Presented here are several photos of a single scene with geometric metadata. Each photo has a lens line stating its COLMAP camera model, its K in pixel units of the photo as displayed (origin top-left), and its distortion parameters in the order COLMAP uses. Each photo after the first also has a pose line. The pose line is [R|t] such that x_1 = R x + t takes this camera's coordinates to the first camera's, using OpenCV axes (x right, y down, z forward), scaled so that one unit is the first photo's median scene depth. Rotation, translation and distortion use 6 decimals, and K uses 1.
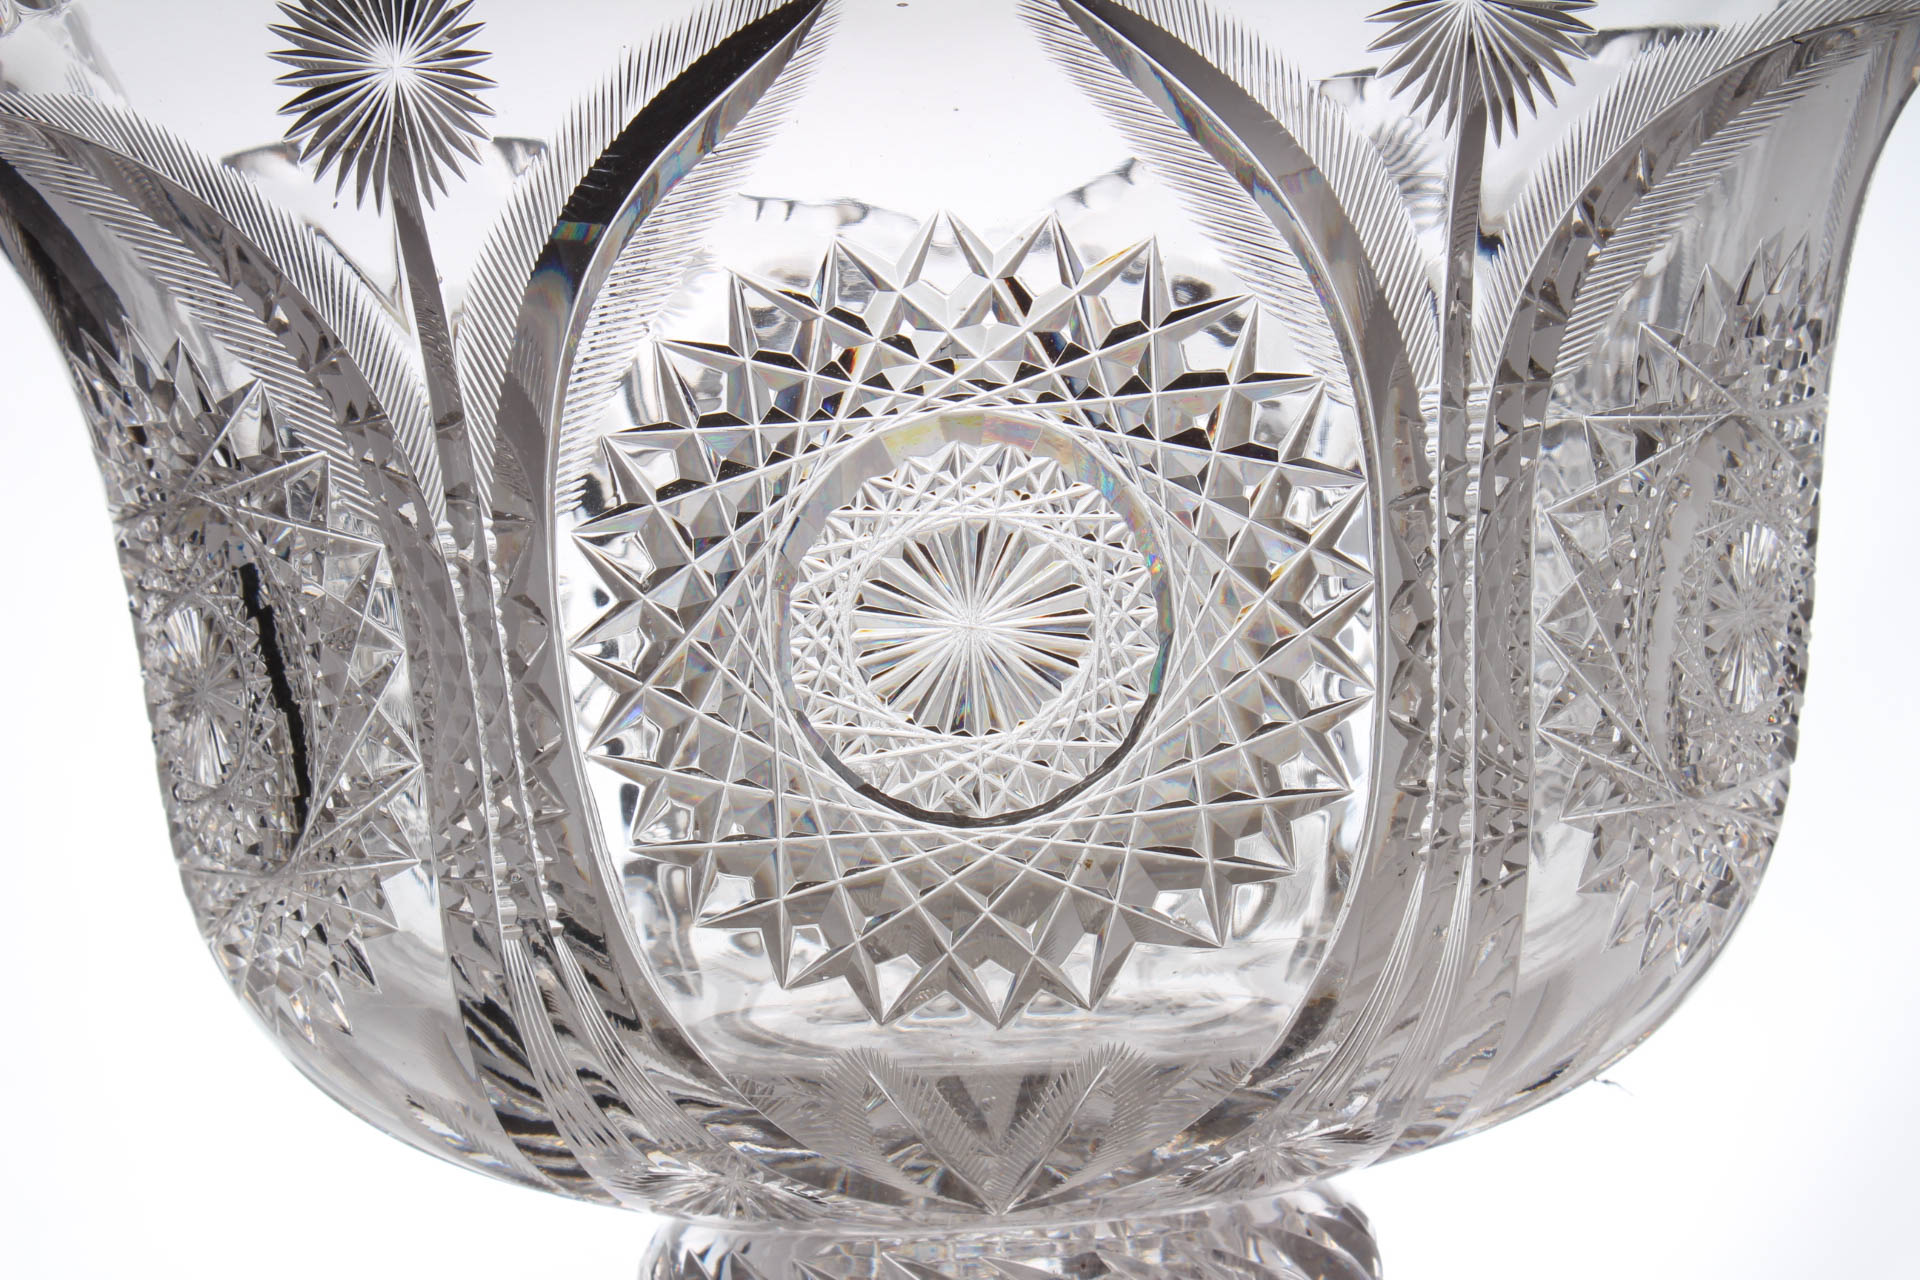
lens RADIAL K [[4676.5, 0, 967.2], [0, 4676.5, 658.6], [0, 0, 1]] dist [0.059000, 0.000000]
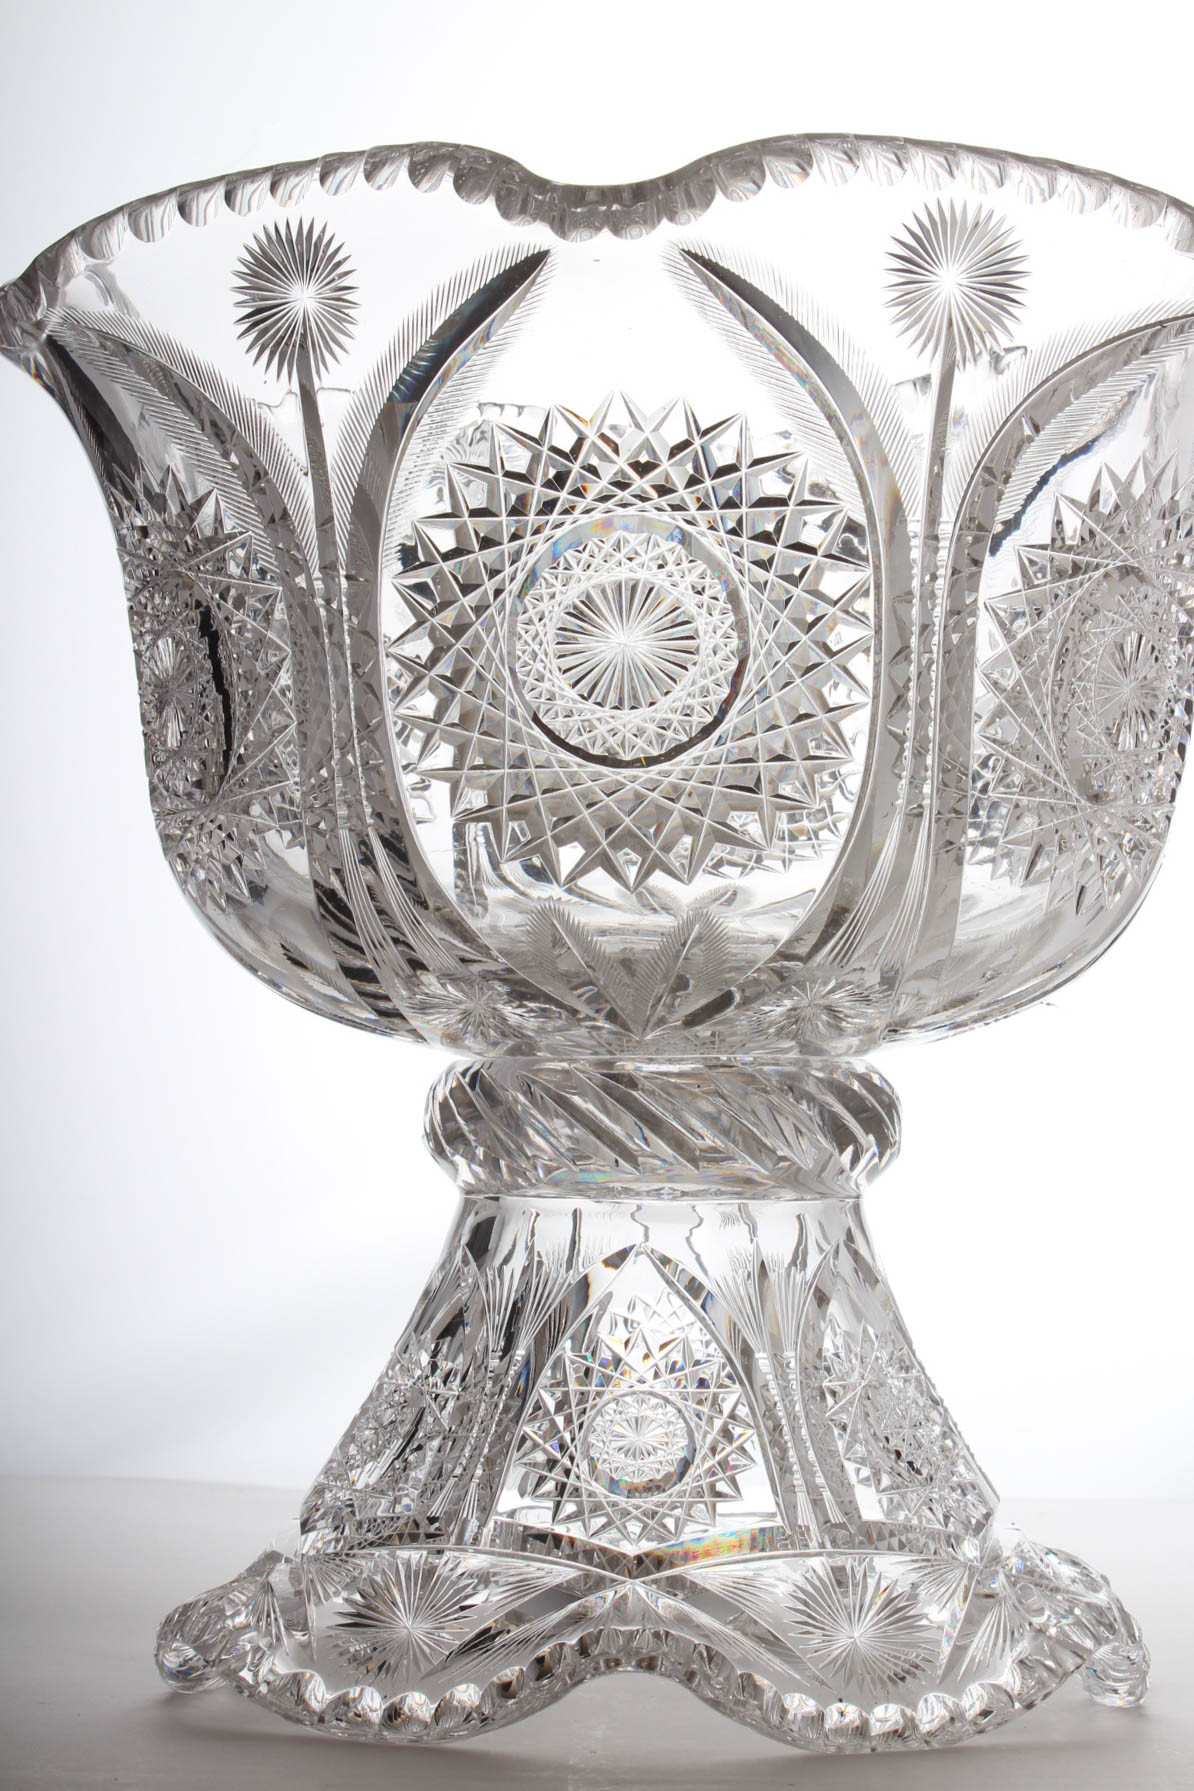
lens RADIAL K [[3895.9, 0, 589.6], [0, 3895.9, 901.7], [0, 0, 1]] dist [0.029916, 0.000000]
pose [[0.995457, 0.054878, -0.077807, 0.099512], [-0.058557, 0.997232, -0.045819, 0.146554], [0.075077, 0.050167, 0.995915, -0.368503]]
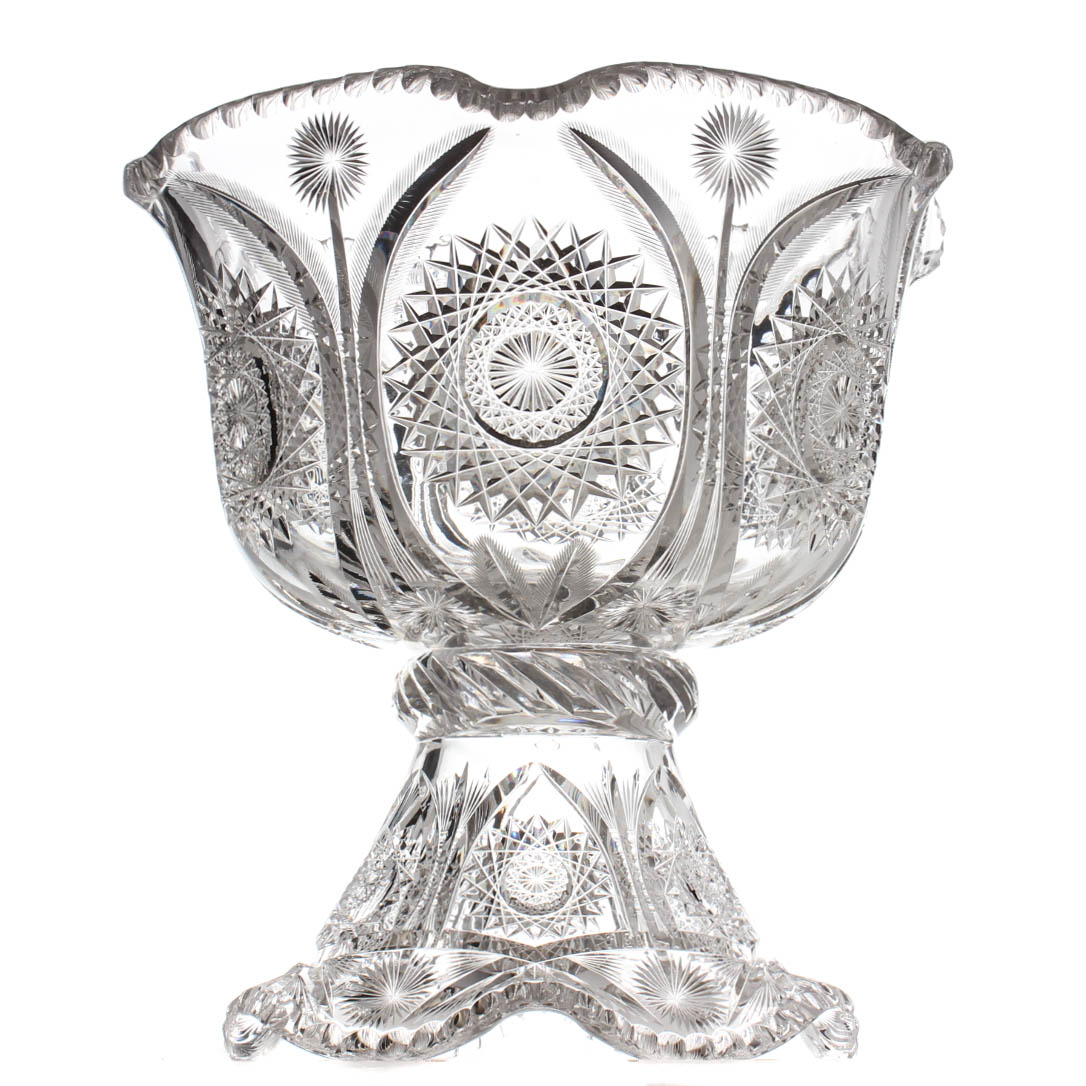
lens RADIAL K [[3115.0, 0, 545.3], [0, 3115.0, 543.1], [0, 0, 1]] dist [-0.055592, 0.000000]
pose [[0.998087, 0.051163, -0.034709, 0.074142], [-0.054947, 0.991413, -0.118662, 0.299058], [0.028340, 0.120342, 0.992328, -0.753440]]
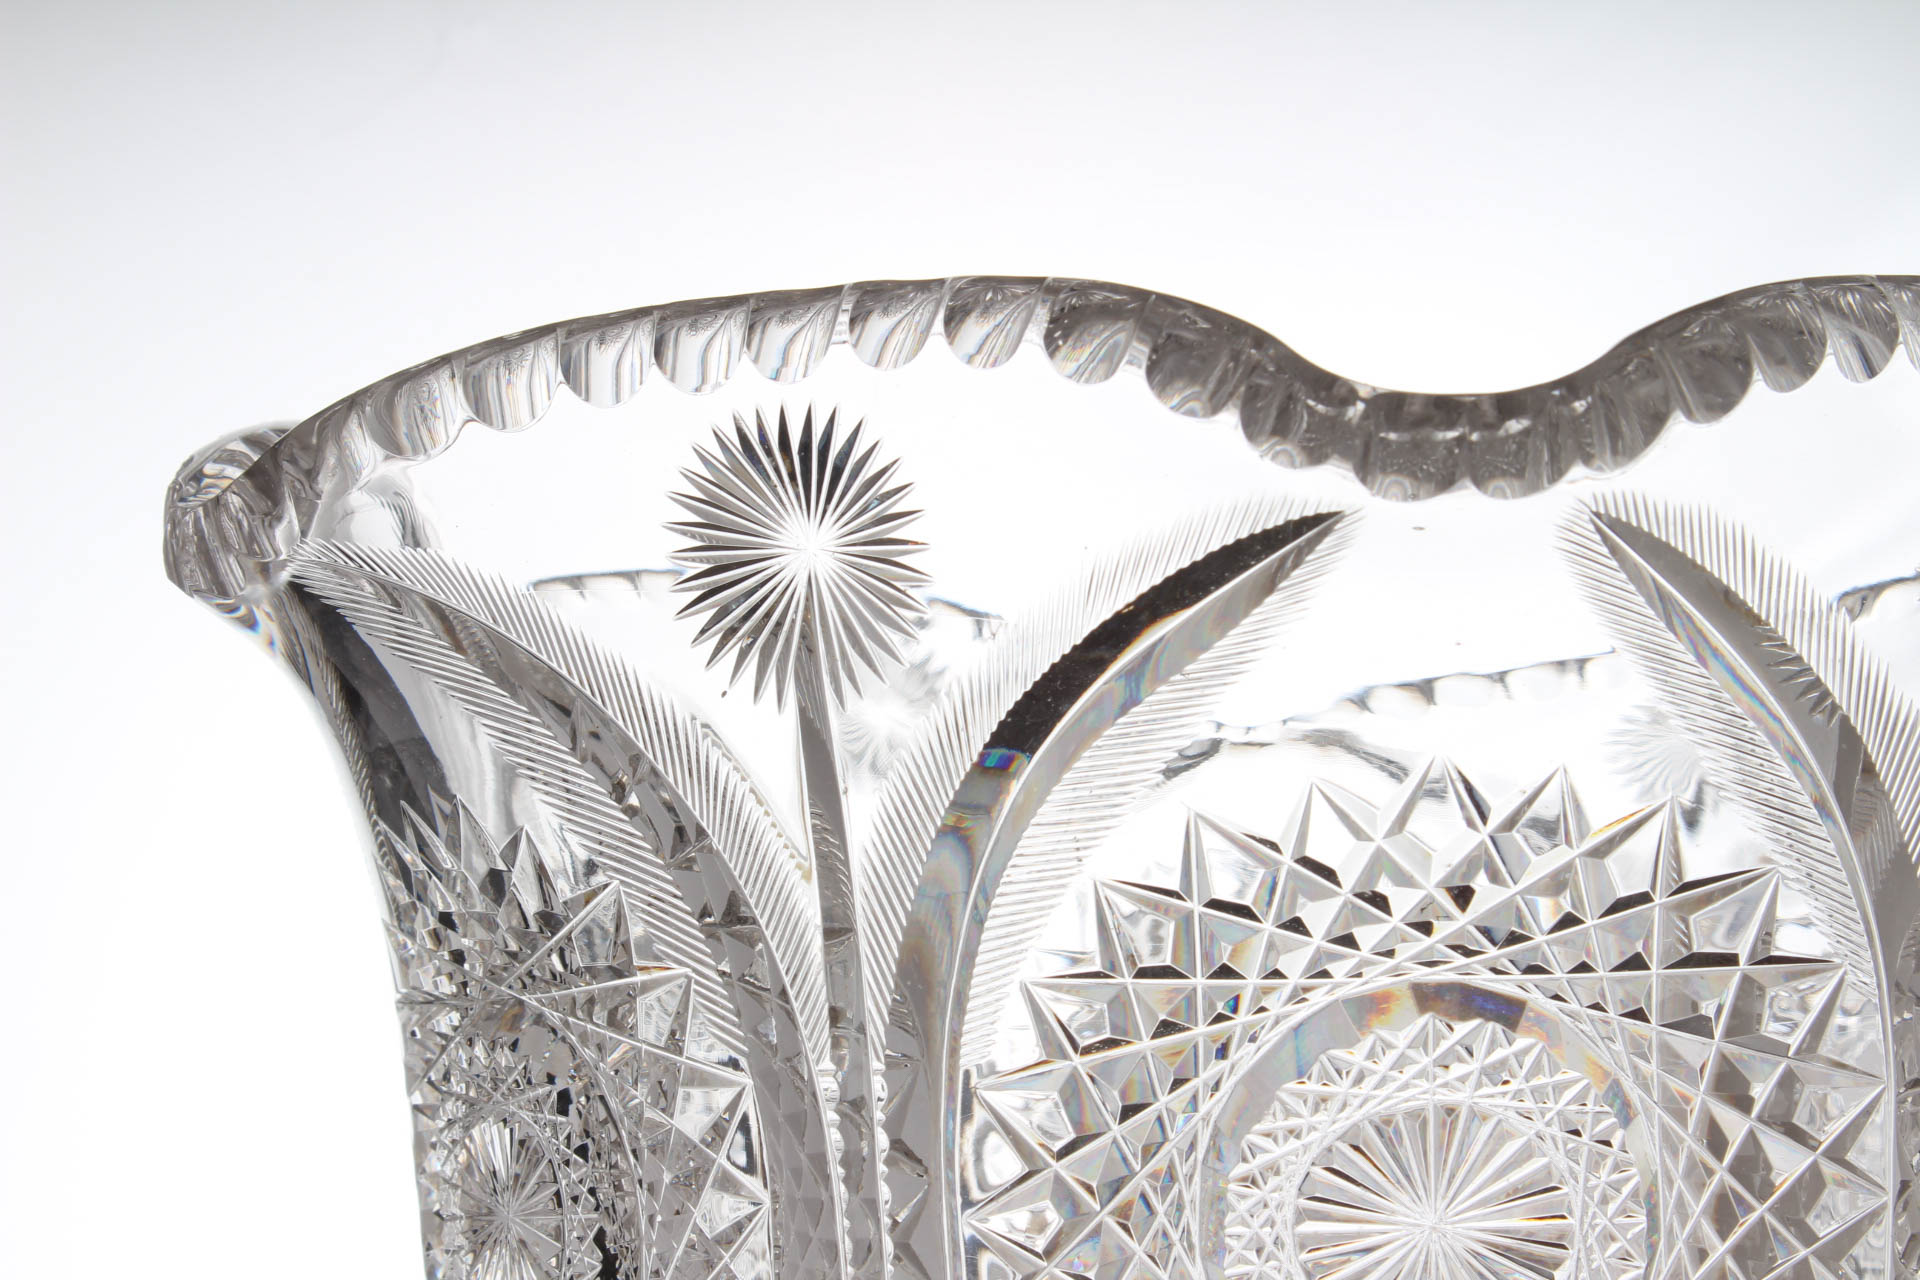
lens RADIAL K [[4676.5, 0, 960.8], [0, 4676.5, 636.5], [0, 0, 1]] dist [0.059000, 0.000000]
pose [[0.998184, 0.060138, 0.003521, -0.095611], [-0.059719, 0.995525, -0.073232, -0.046465], [-0.007909, 0.072889, 0.997309, 0.117381]]
